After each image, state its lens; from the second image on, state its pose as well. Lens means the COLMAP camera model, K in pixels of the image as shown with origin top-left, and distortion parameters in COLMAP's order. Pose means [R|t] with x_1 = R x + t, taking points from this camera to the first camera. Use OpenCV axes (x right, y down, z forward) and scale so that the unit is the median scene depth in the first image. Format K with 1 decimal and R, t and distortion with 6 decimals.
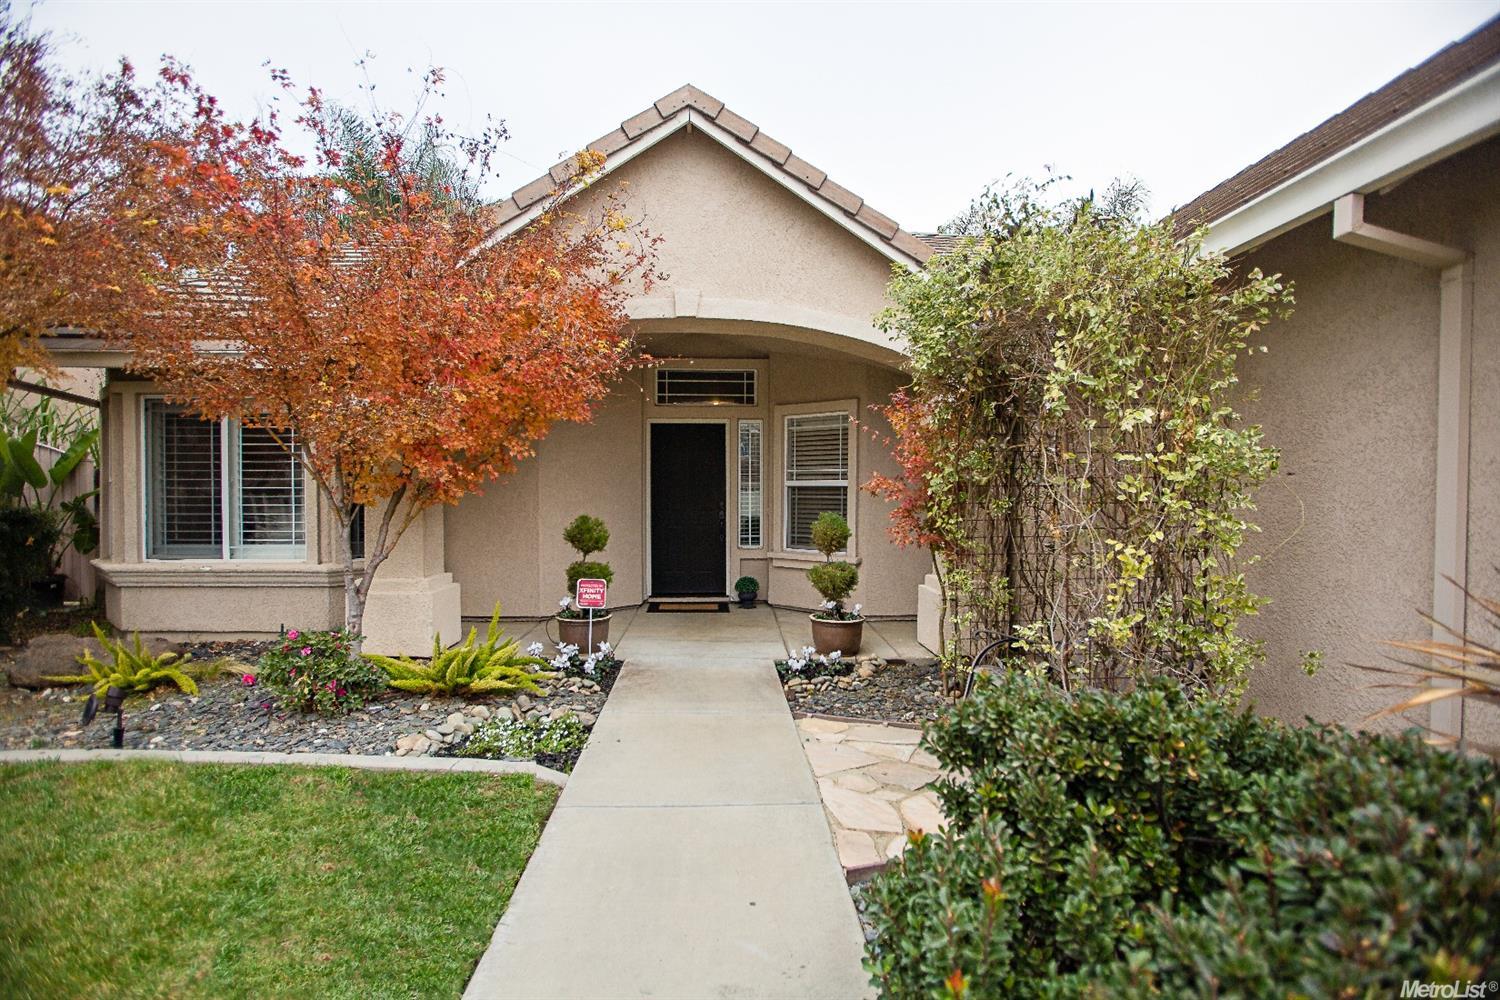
lens RADIAL K [[741.9, 0, 750.0], [0, 741.9, 500.0], [0, 0, 1]] dist [0.001673, 0.000592]
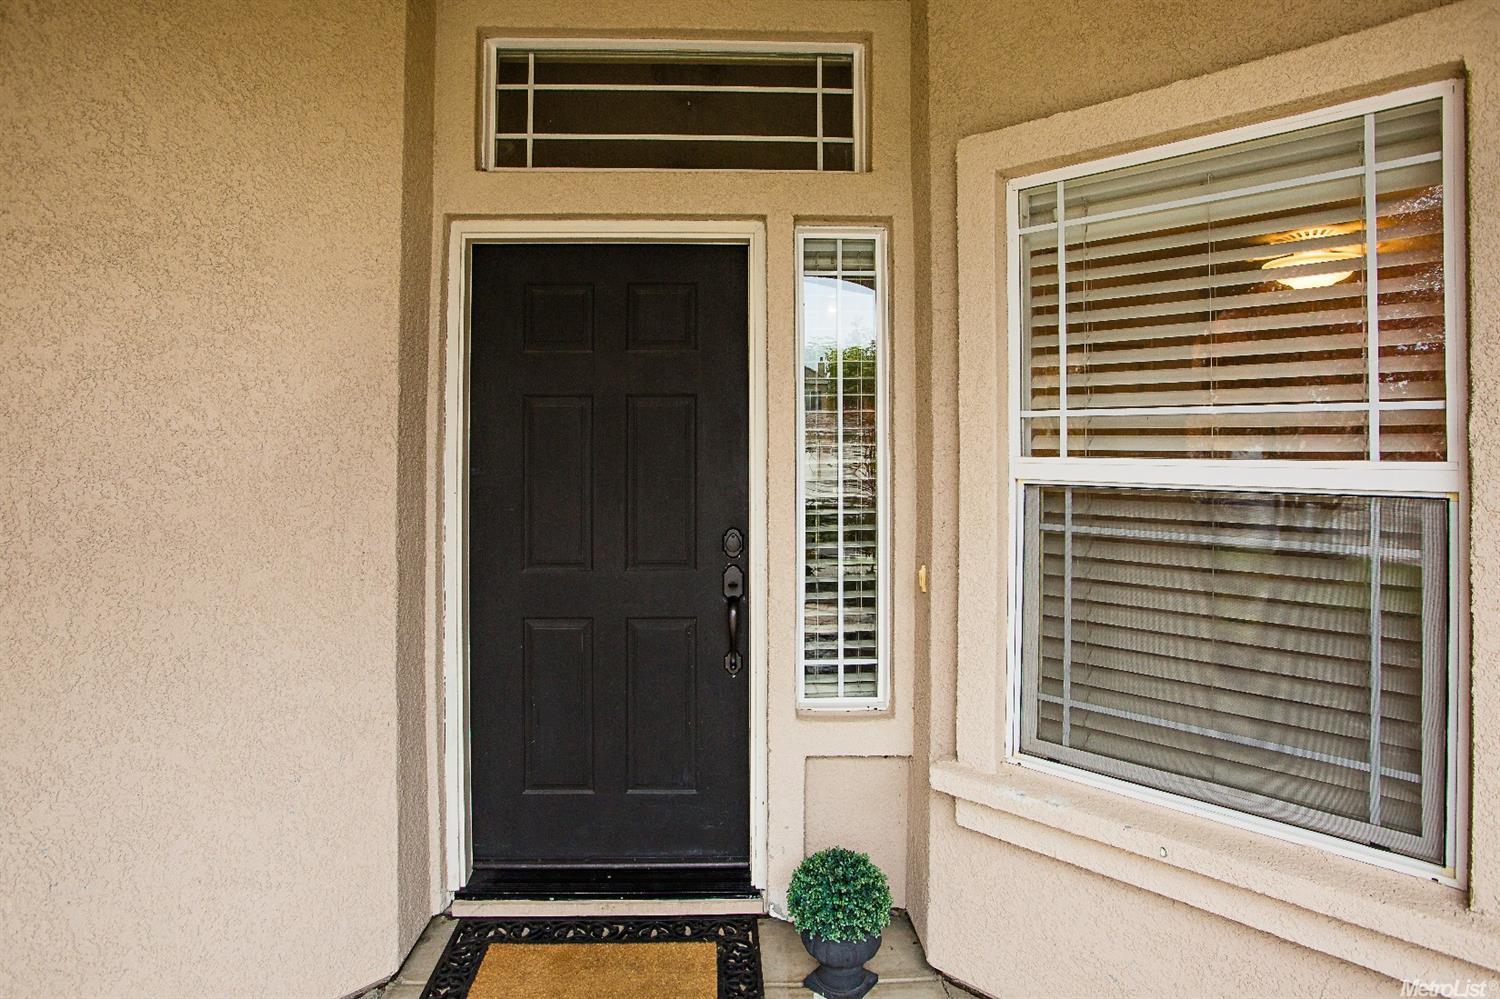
lens RADIAL K [[797.8, 0, 749.5], [0, 797.8, 449.8], [0, 0, 1]] dist [-0.000289, 0.000041]
pose [[0.999953, -0.001210, -0.009571, -0.038178], [0.001074, 0.999899, -0.014176, -0.030522], [0.009587, 0.014165, 0.999854, 0.912787]]
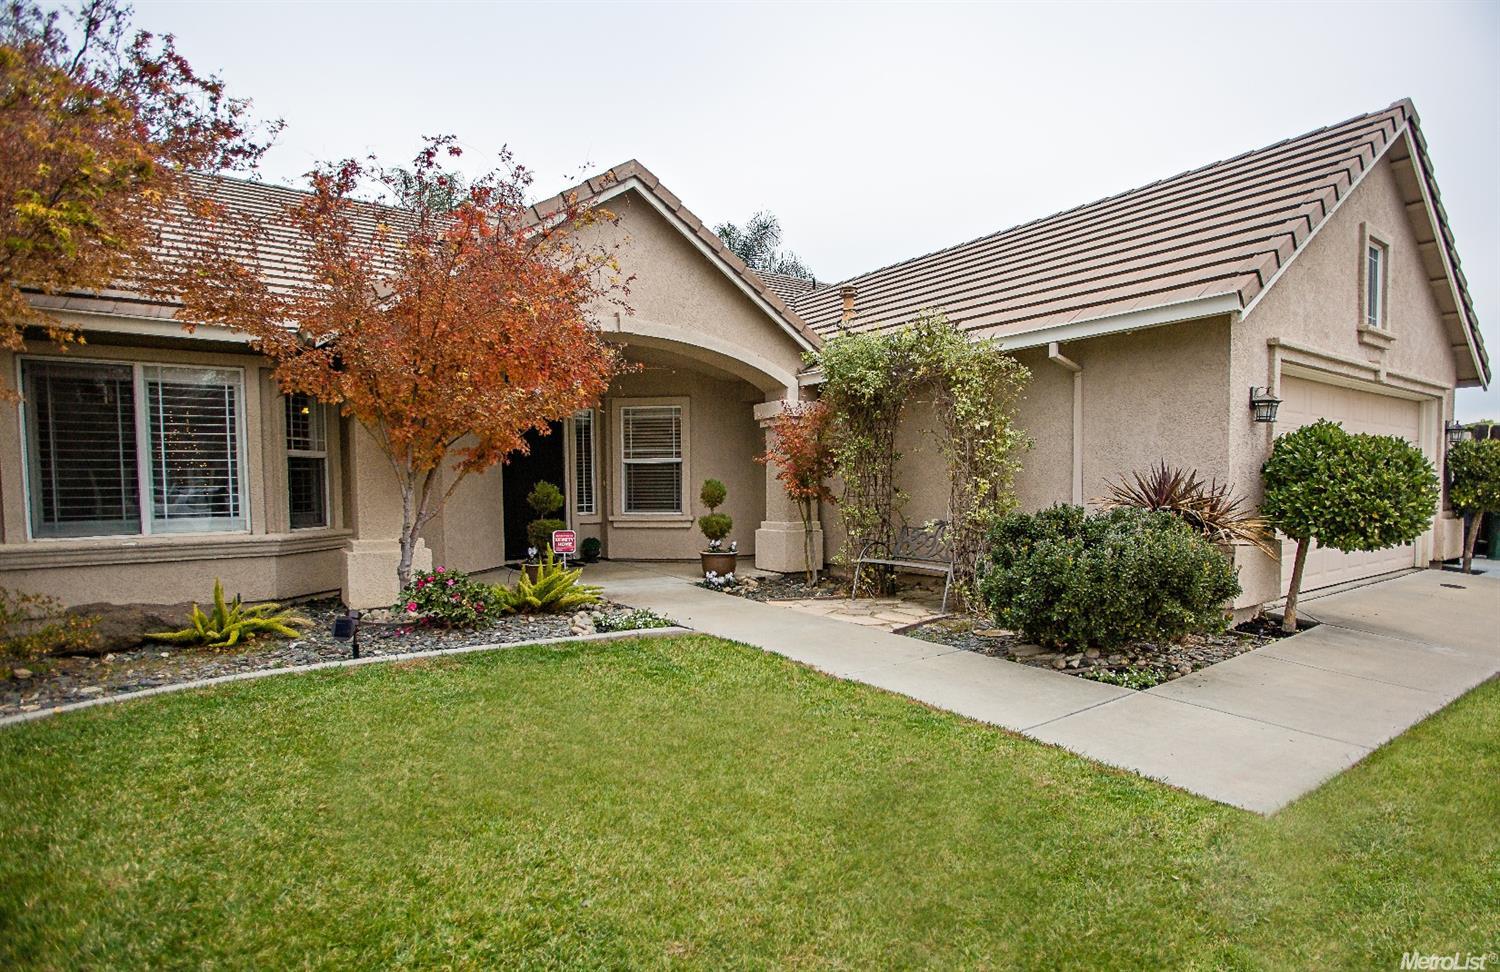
lens RADIAL K [[809.2, 0, 751.0], [0, 809.2, 520.4], [0, 0, 1]] dist [0.016299, 0.000244]
pose [[0.837183, -0.035945, 0.545740, -0.625297], [0.016507, 0.999044, 0.040479, 0.031886], [-0.546673, -0.024879, 0.836976, -0.310276]]
